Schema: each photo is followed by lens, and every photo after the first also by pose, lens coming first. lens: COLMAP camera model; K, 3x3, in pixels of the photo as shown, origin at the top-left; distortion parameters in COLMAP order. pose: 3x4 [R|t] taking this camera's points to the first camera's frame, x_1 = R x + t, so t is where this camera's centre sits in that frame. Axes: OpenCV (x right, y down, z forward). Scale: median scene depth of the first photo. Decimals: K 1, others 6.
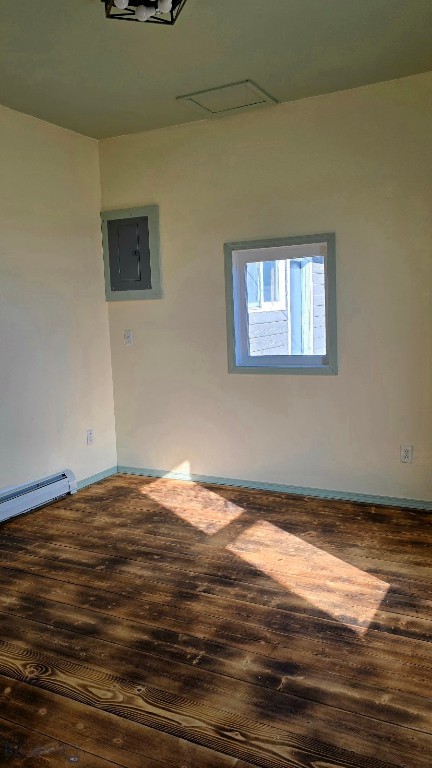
lens RADIAL K [[597.1, 0, 216.0], [0, 597.1, 384.0], [0, 0, 1]] dist [0.053555, -0.008405]
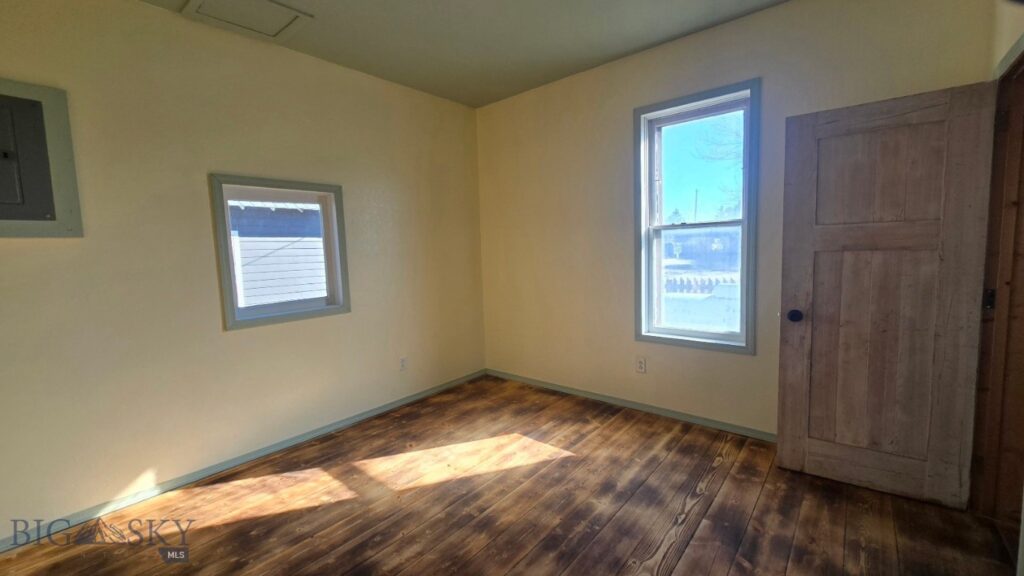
lens RADIAL K [[421.9, 0, 510.2], [0, 421.9, 287.8], [0, 0, 1]] dist [0.003016, 0.000240]
pose [[0.214588, -0.063951, 0.974609, -0.591837], [0.151762, 0.987918, 0.031410, -0.045572], [-0.964842, 0.141169, 0.221701, 0.623178]]
